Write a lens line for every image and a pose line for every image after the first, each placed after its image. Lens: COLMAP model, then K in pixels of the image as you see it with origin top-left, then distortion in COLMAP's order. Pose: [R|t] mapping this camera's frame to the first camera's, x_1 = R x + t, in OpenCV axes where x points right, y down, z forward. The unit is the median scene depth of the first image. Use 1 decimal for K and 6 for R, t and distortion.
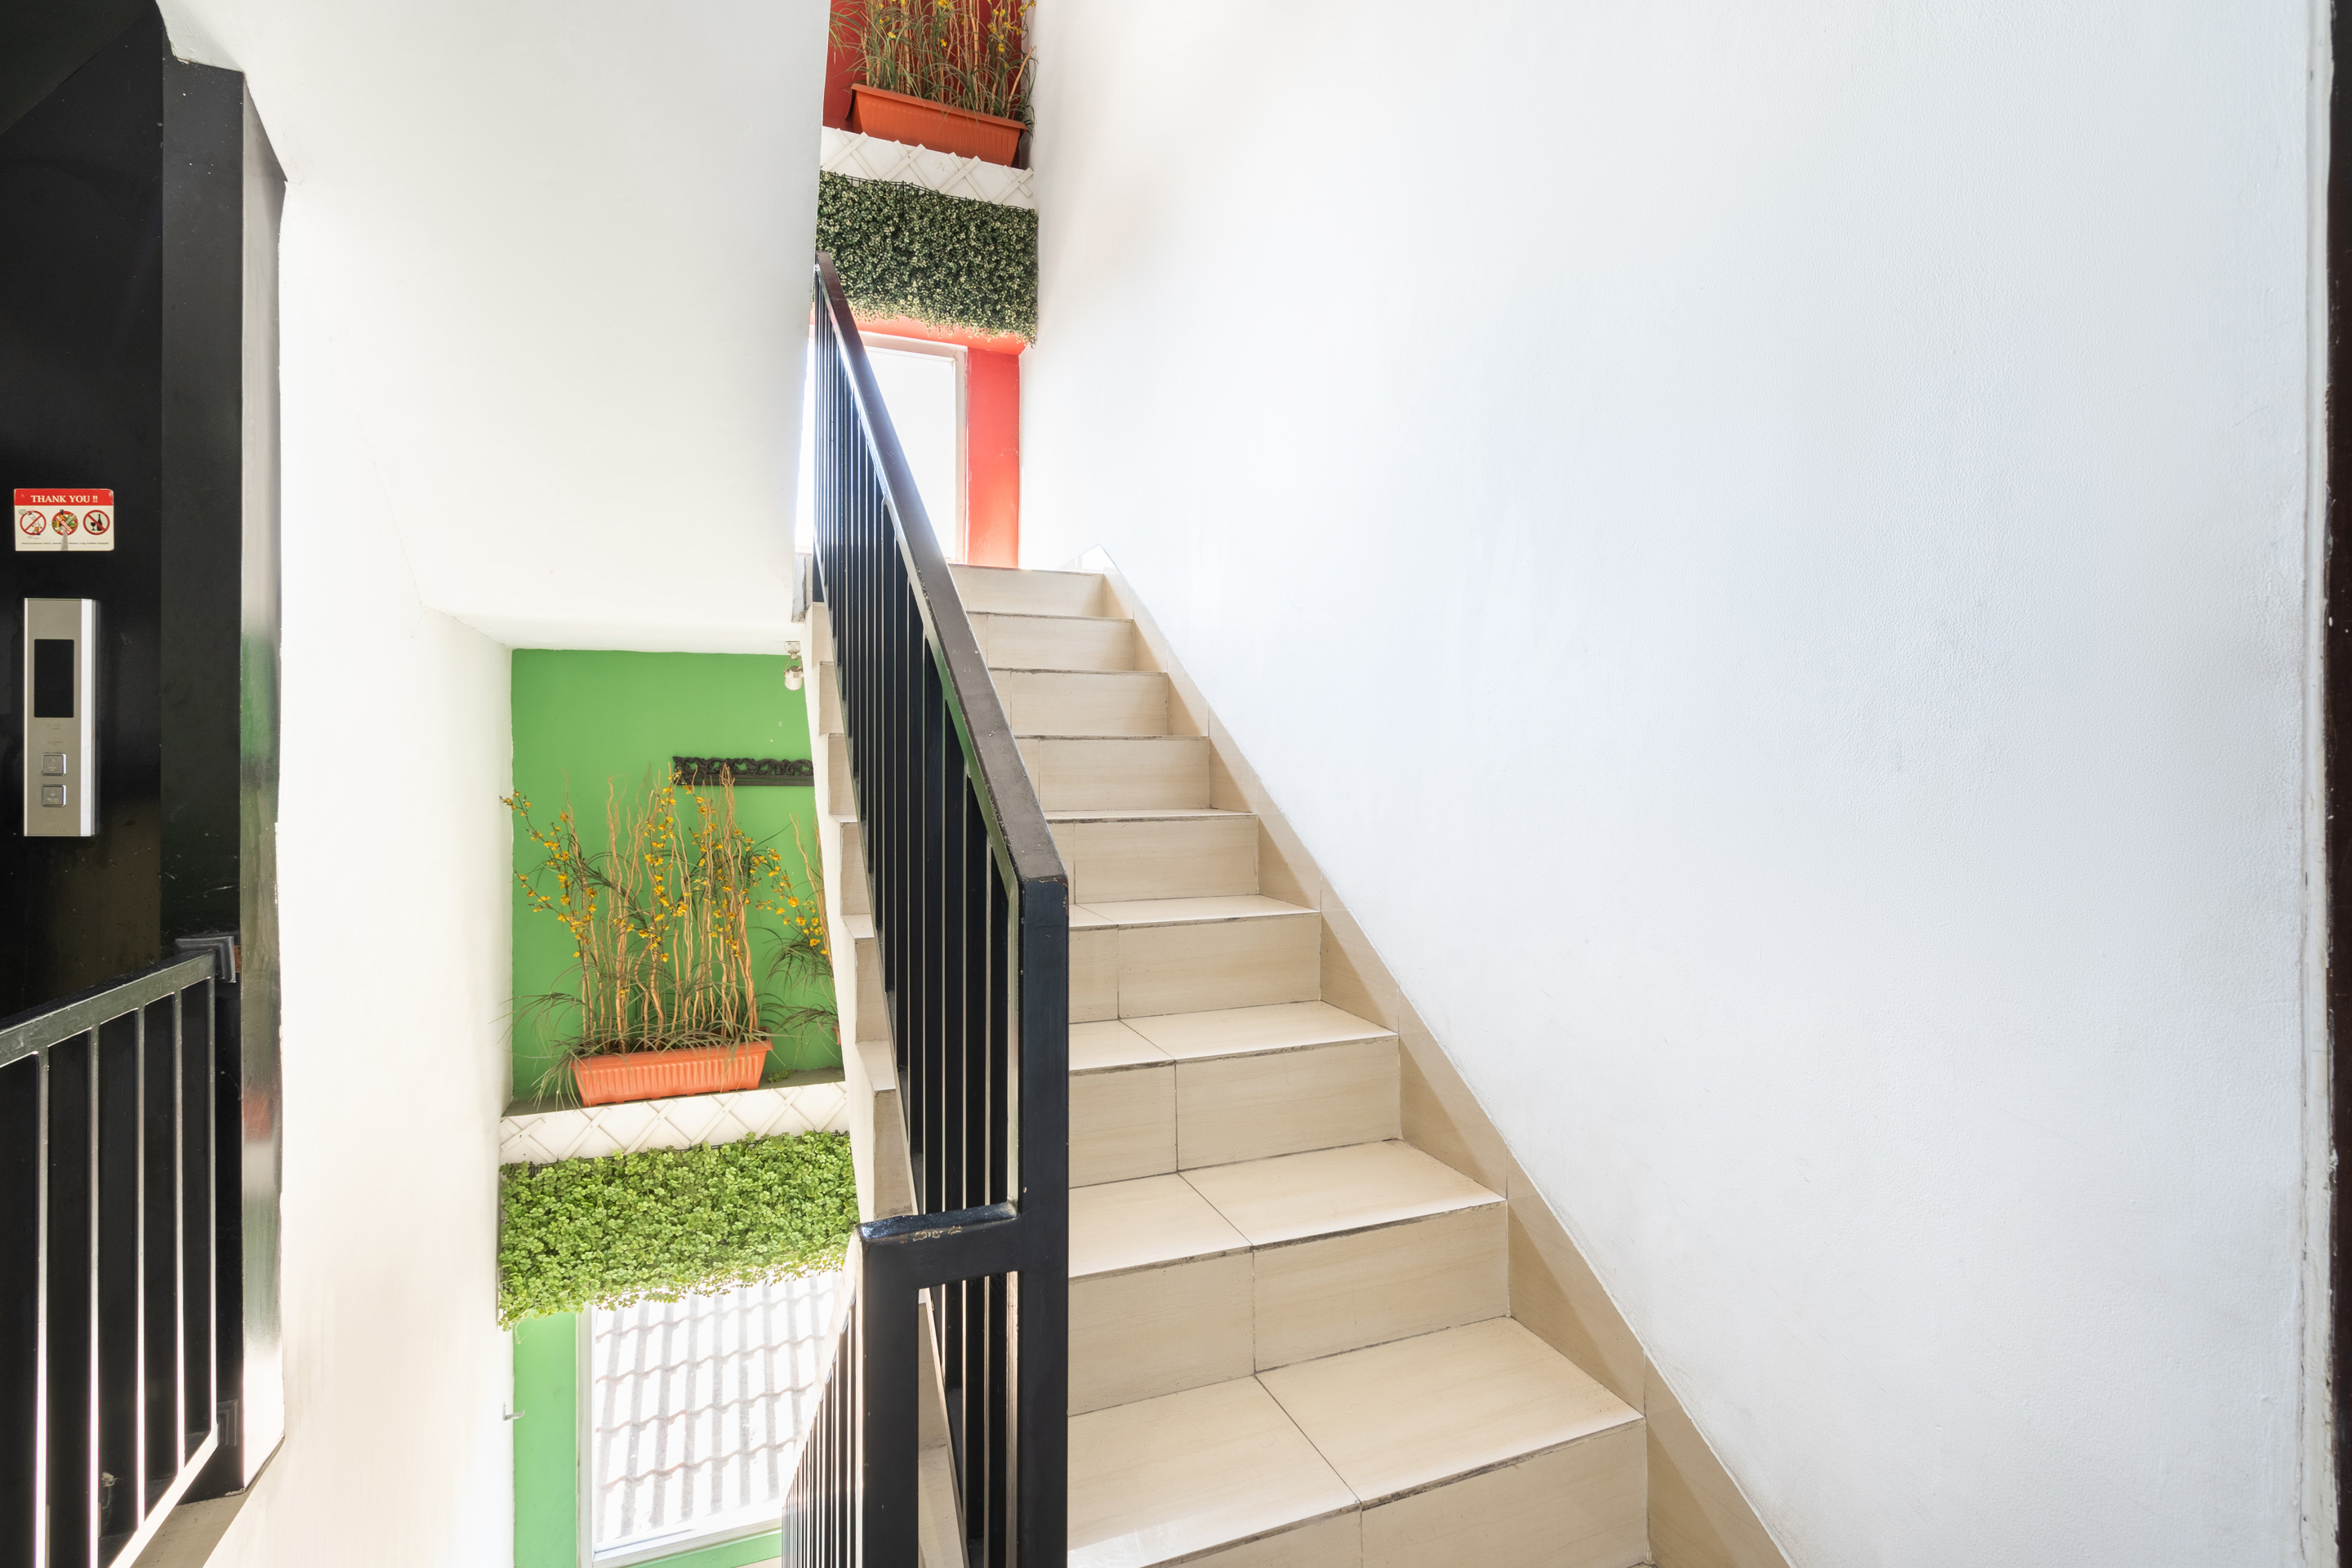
lens RADIAL K [[1074.3, 0, 1168.5], [0, 1074.3, 765.5], [0, 0, 1]] dist [-0.004306, 0.000497]
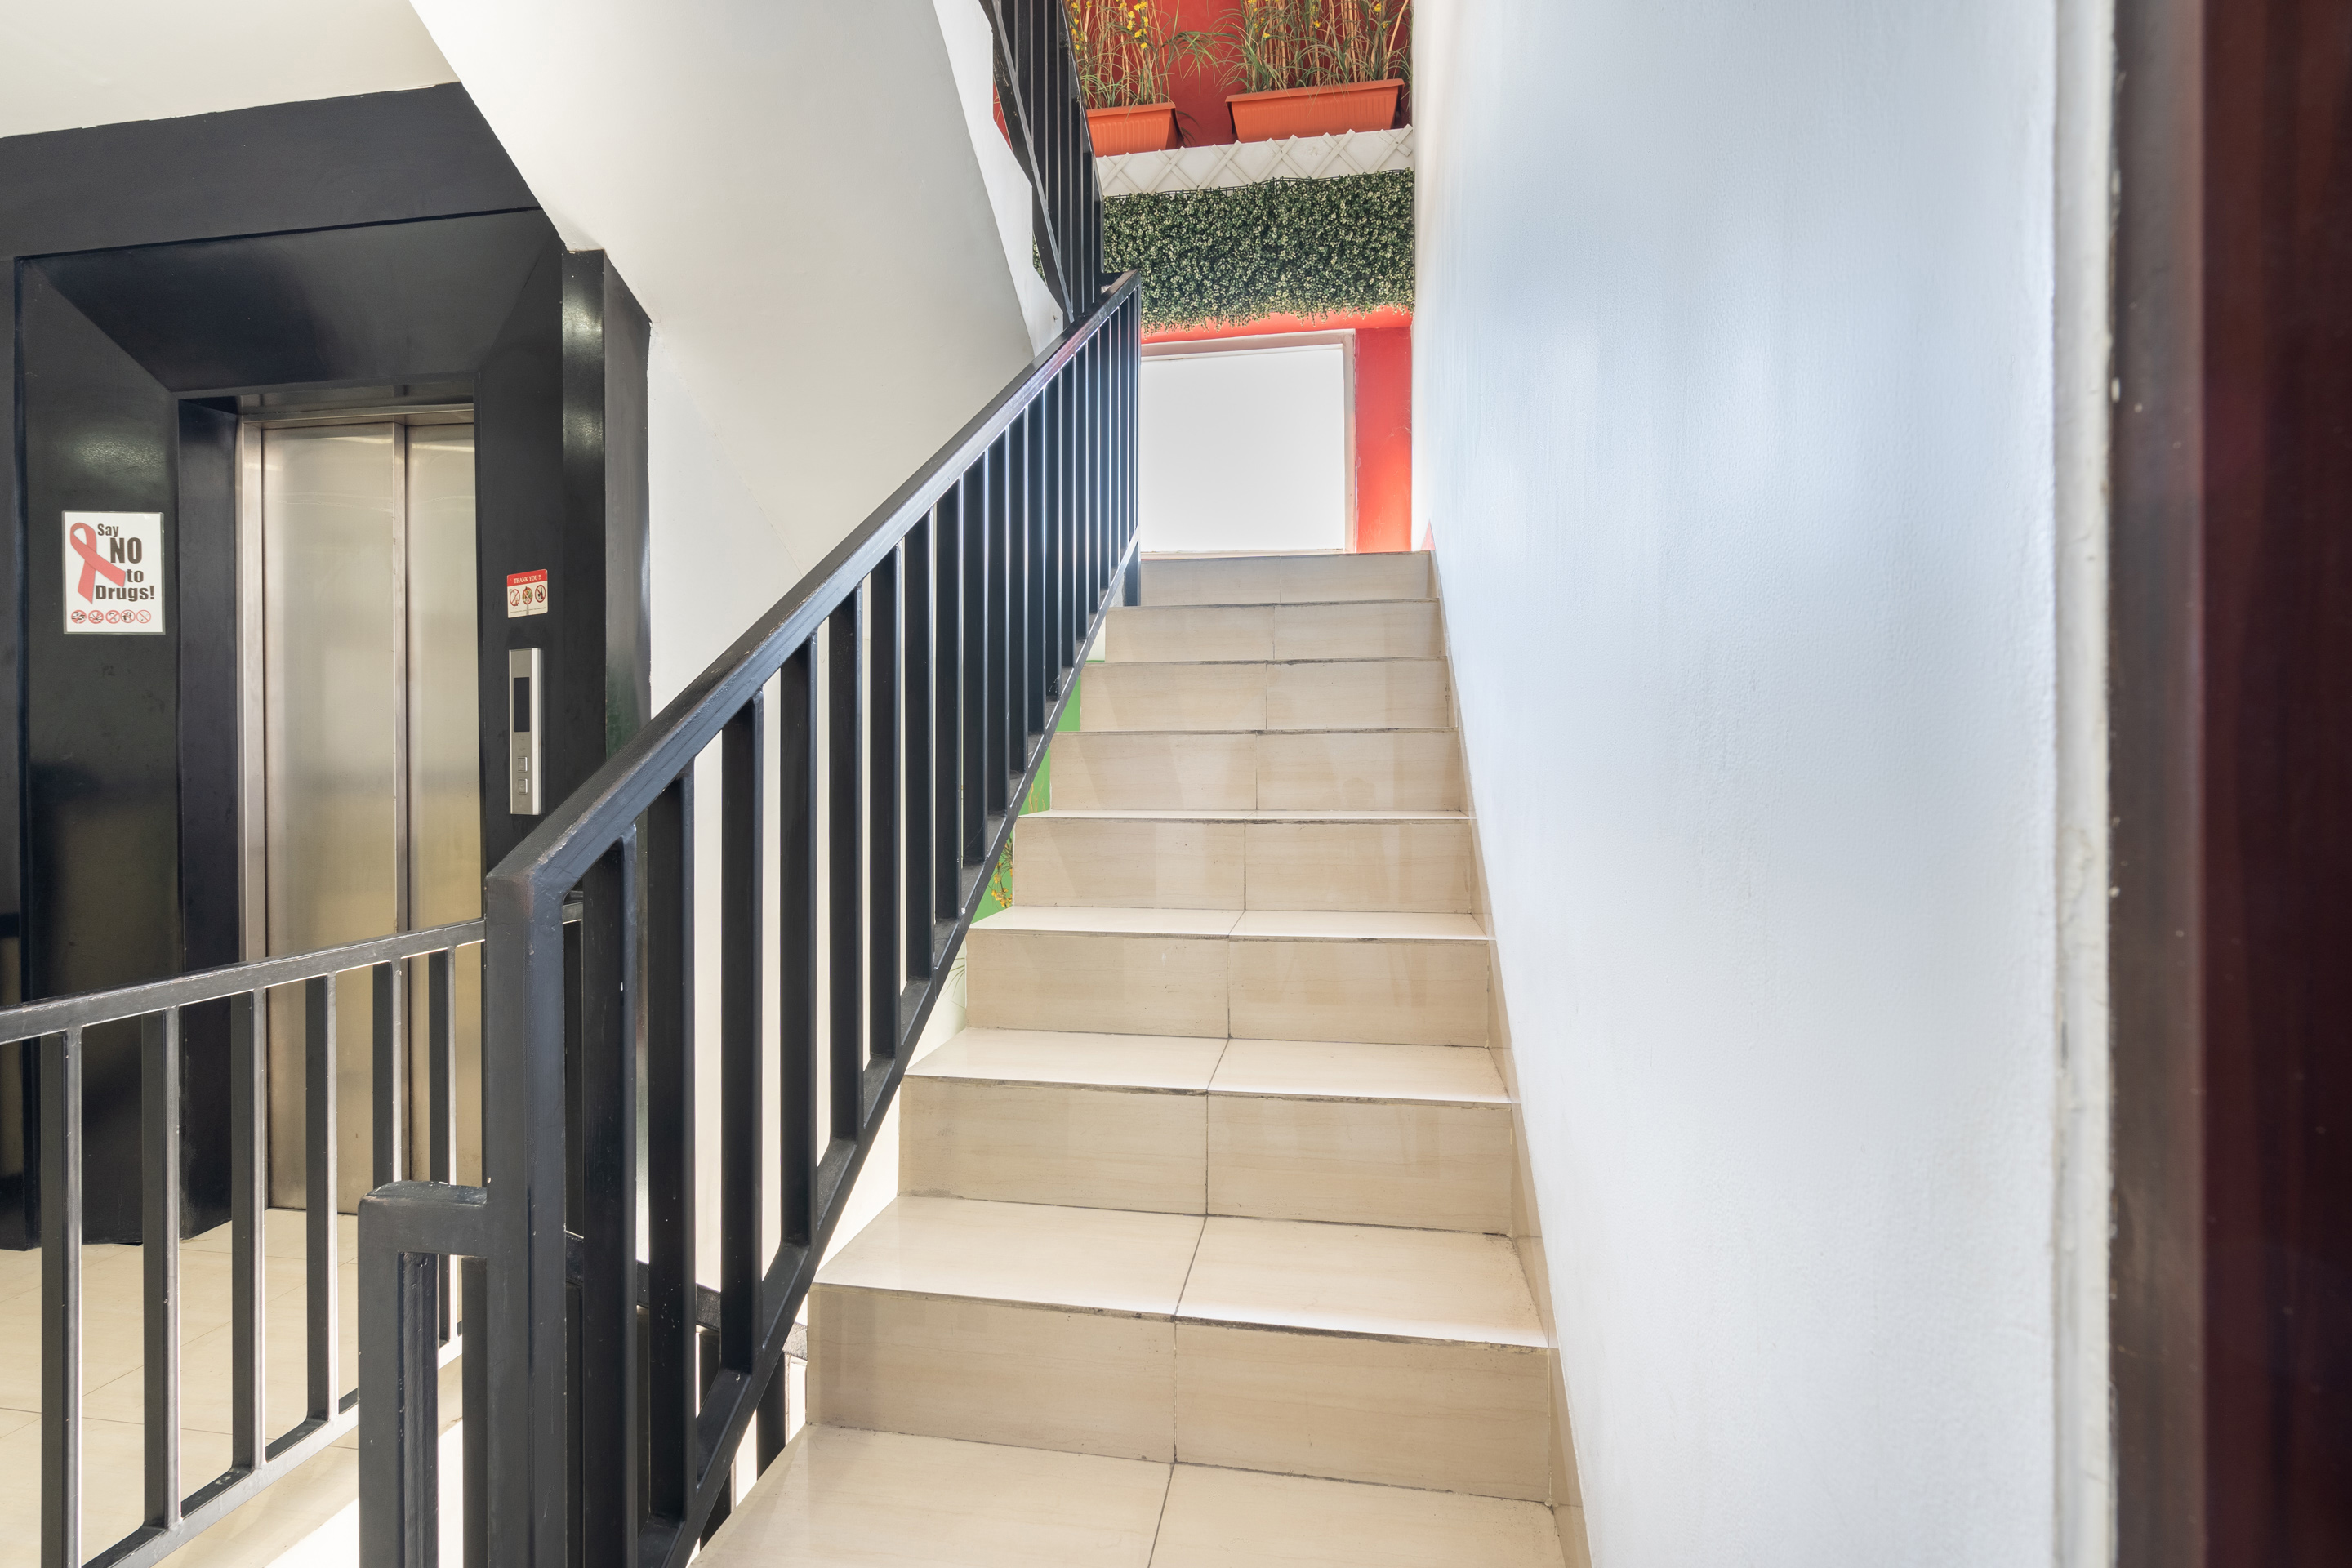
lens RADIAL K [[1074.3, 0, 1168.5], [0, 1074.3, 765.5], [0, 0, 1]] dist [-0.004306, 0.000497]
pose [[0.853636, -0.002047, -0.520866, 0.193987], [0.004266, 0.999986, 0.003061, -0.000072], [0.520853, -0.004835, 0.853633, 0.094834]]
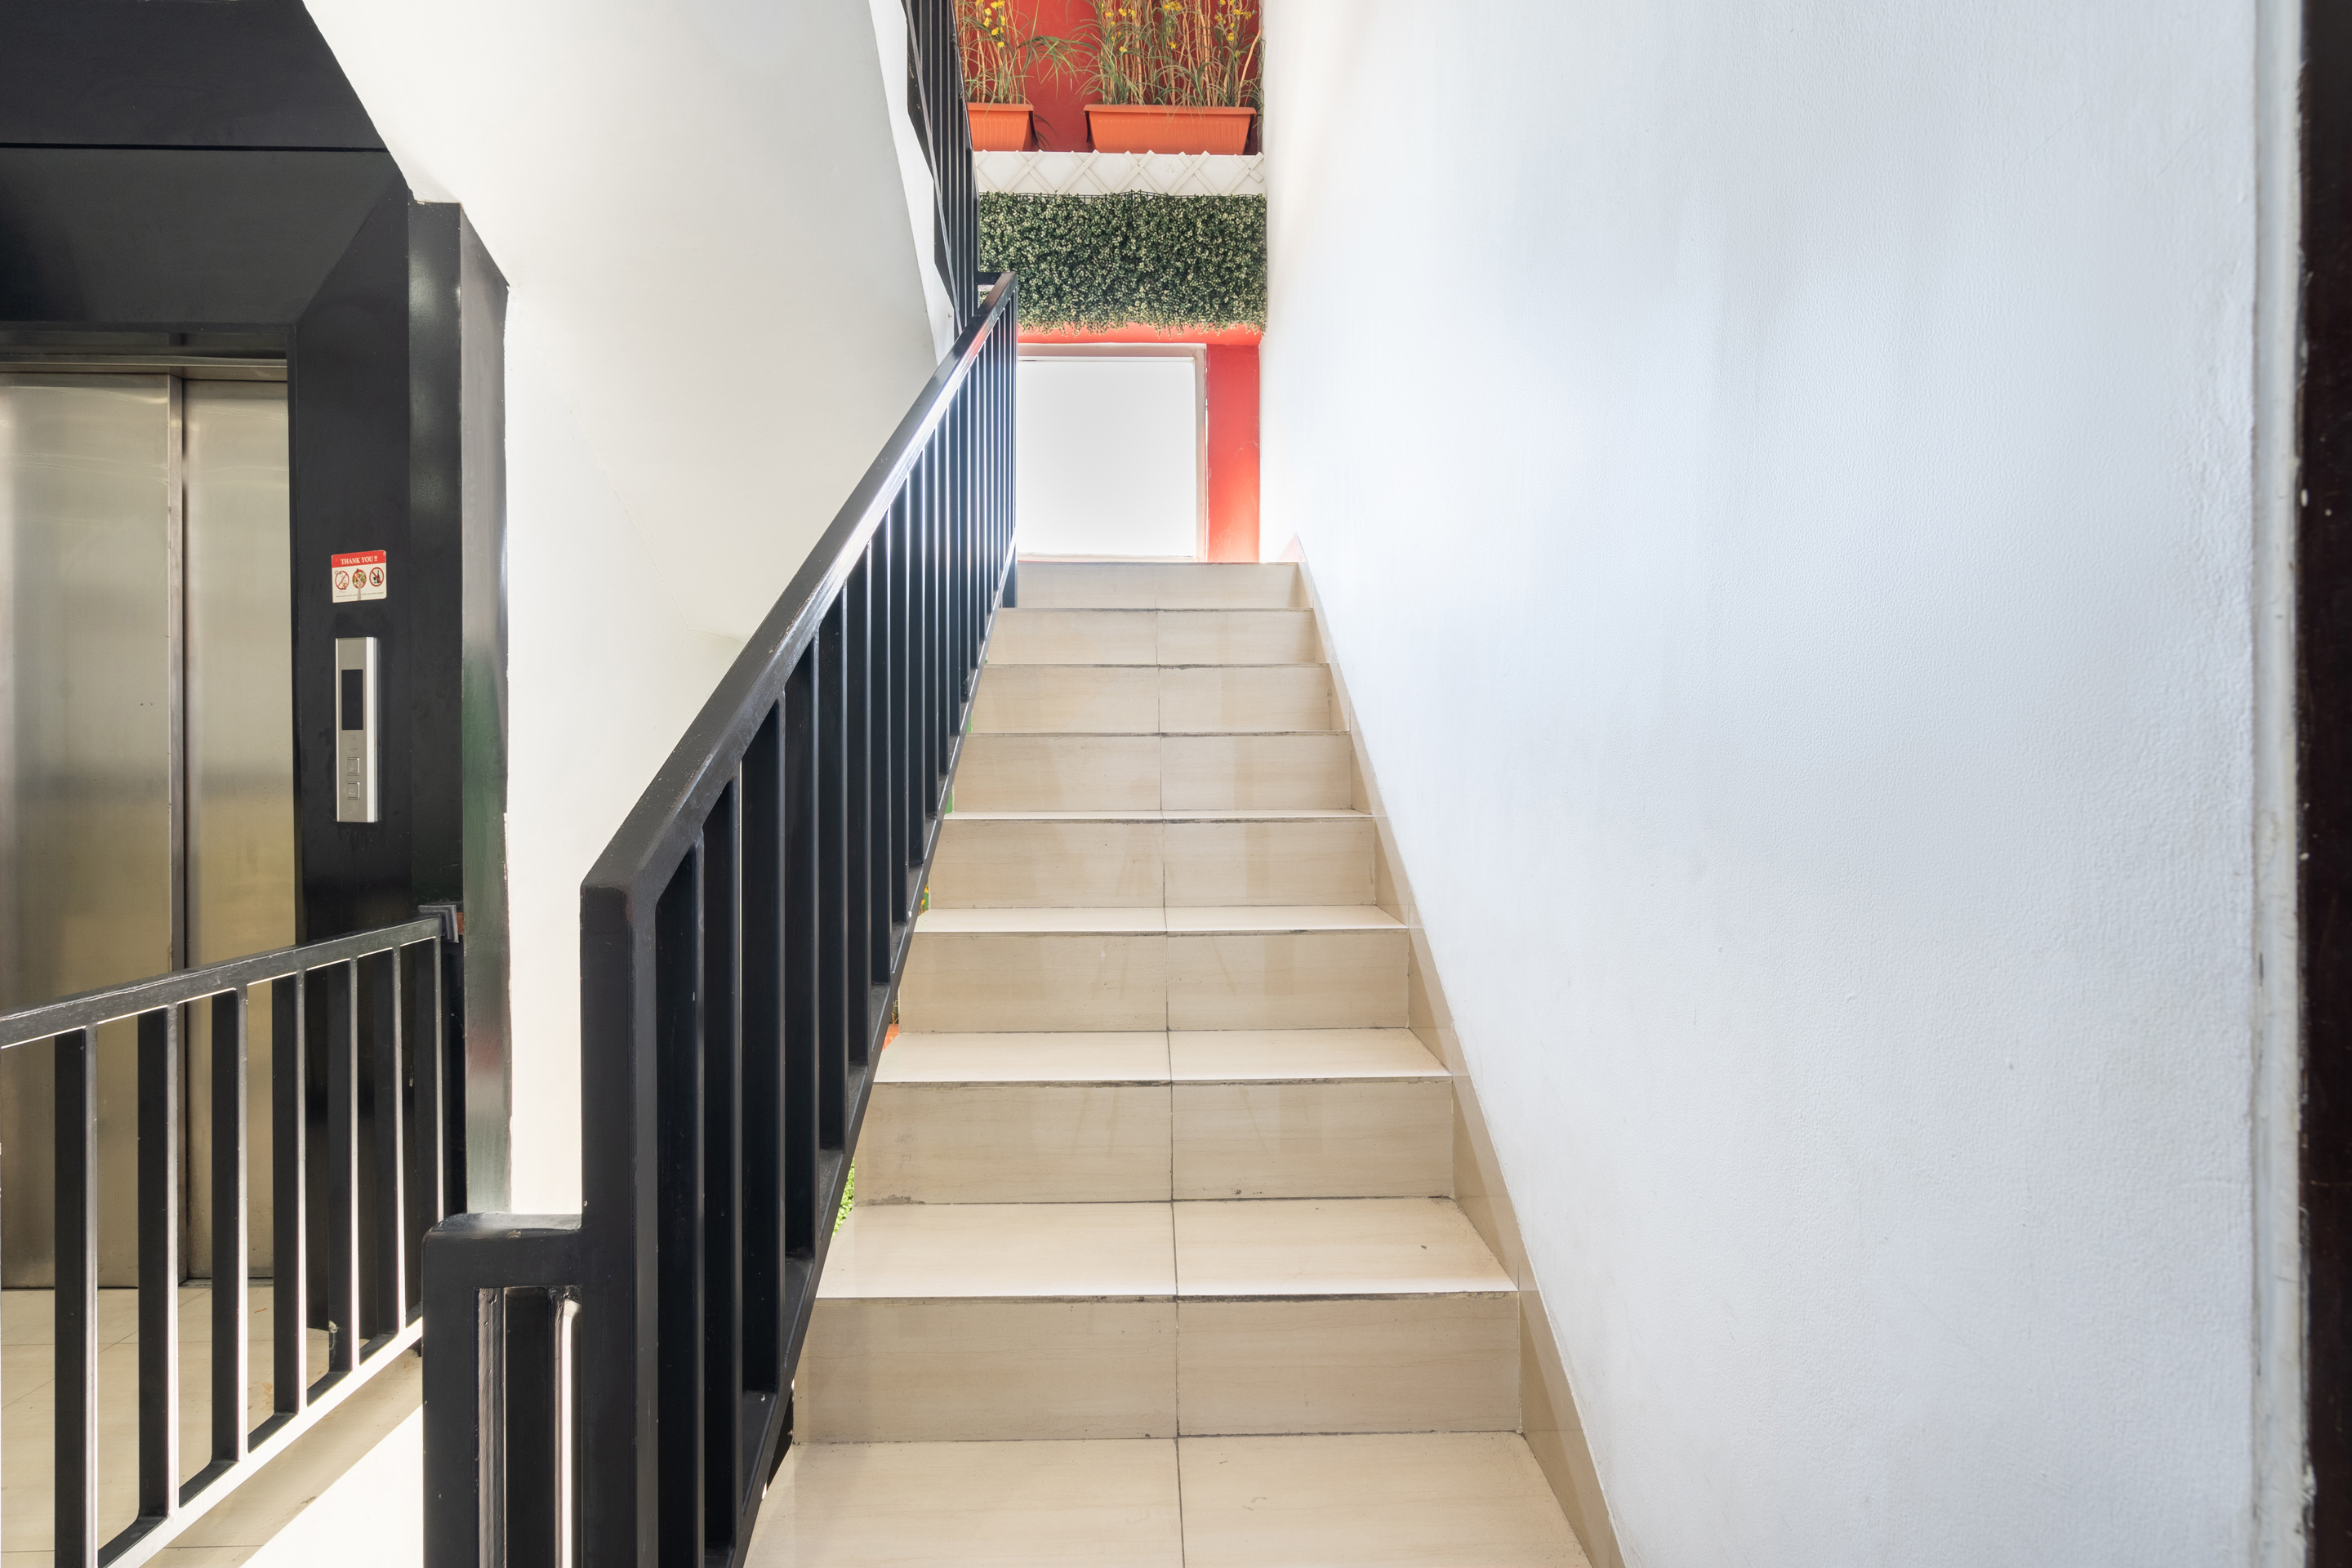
lens RADIAL K [[1074.3, 0, 1168.5], [0, 1074.3, 765.5], [0, 0, 1]] dist [-0.004306, 0.000497]
pose [[0.937196, -0.003233, -0.348789, 0.143011], [0.004386, 0.999987, 0.002518, -0.000389], [0.348777, -0.003890, 0.937198, 0.055805]]
